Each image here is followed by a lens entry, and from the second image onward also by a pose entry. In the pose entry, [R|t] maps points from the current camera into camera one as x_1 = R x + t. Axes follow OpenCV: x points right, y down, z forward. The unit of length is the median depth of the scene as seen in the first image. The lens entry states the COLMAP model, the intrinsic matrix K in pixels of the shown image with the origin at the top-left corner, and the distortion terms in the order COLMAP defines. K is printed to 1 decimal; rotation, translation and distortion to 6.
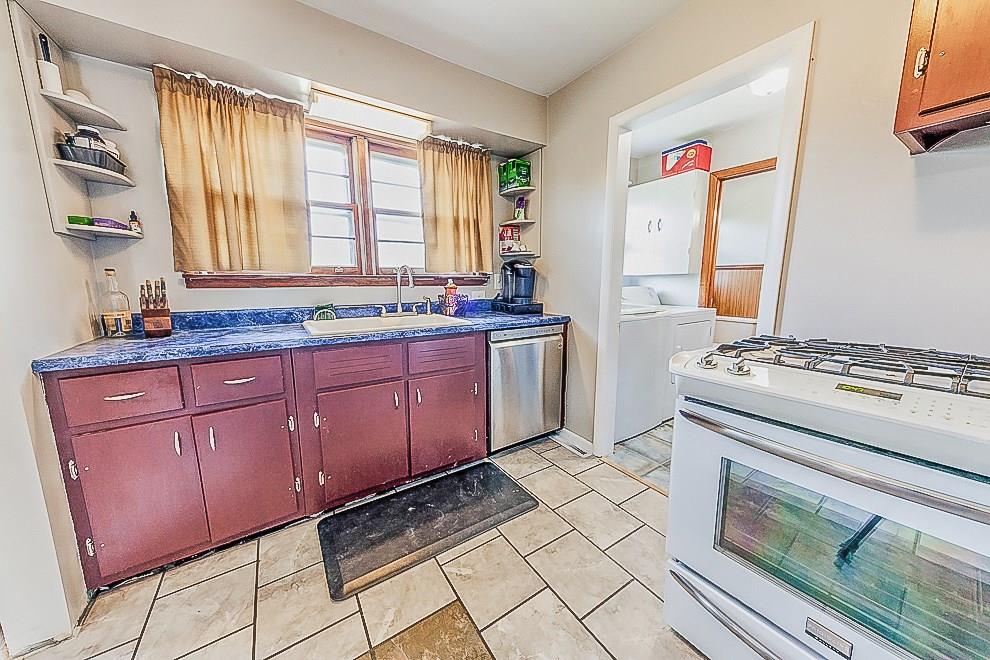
lens RADIAL K [[340.6, 0, 493.5], [0, 340.6, 331.7], [0, 0, 1]] dist [0.007305, -0.000928]
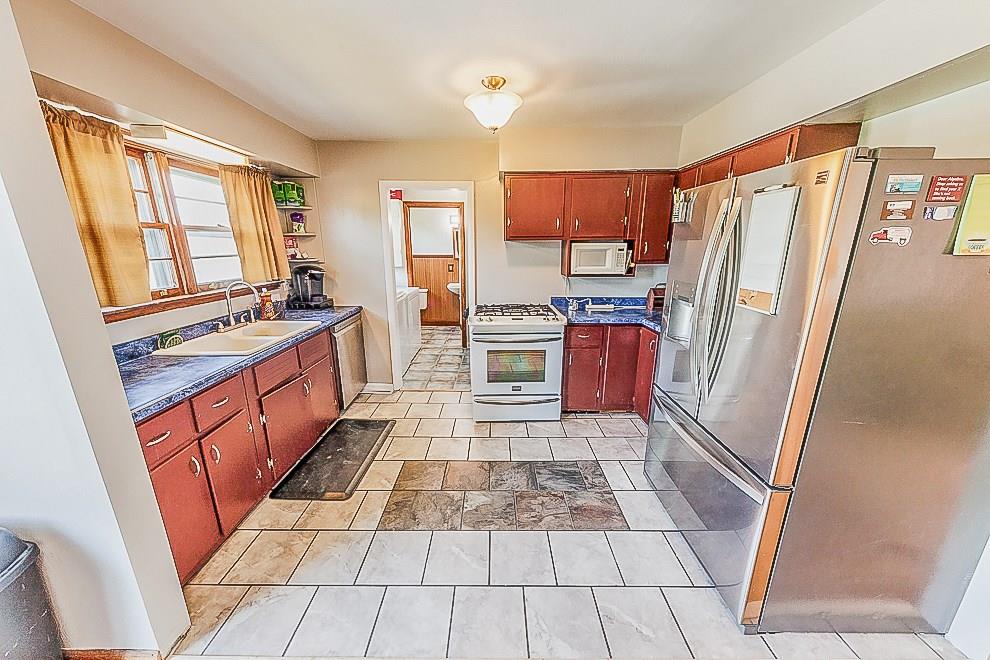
lens RADIAL K [[340.6, 0, 493.1], [0, 340.6, 329.9], [0, 0, 1]] dist [0.007305, -0.000928]
pose [[0.556347, -0.195900, 0.807528, -0.651425], [0.117000, 0.980599, 0.157279, -0.107421], [-0.822672, 0.006979, 0.568473, -0.279610]]
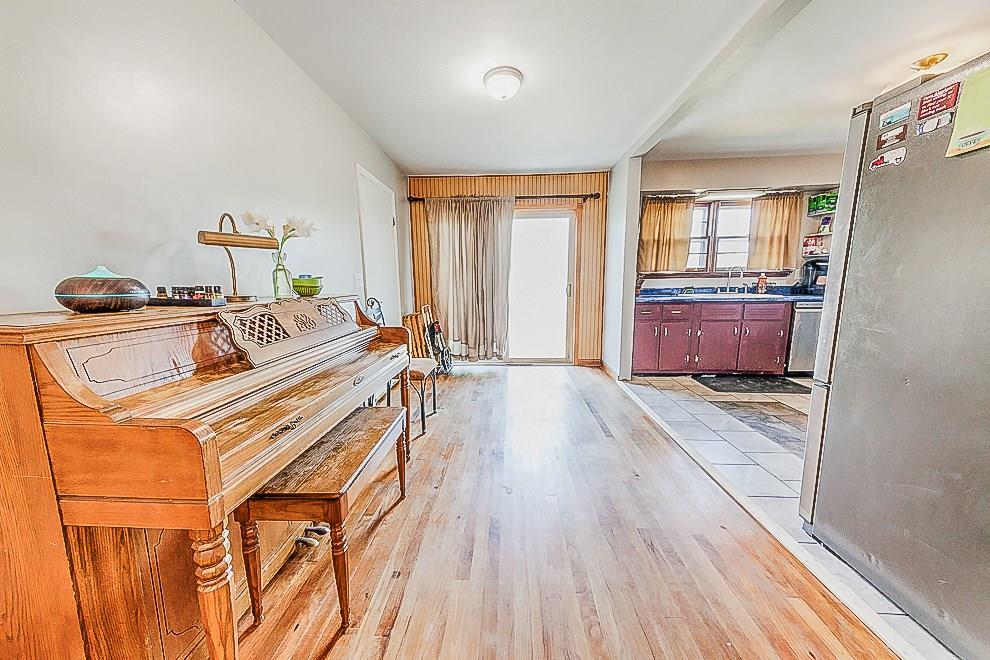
lens RADIAL K [[340.6, 0, 485.7], [0, 340.6, 334.0], [0, 0, 1]] dist [0.007305, -0.000928]
pose [[0.794713, 0.090483, -0.600204, -0.175530], [-0.079596, 0.995823, 0.044732, 0.181383], [0.601744, 0.012224, 0.798595, -1.189510]]
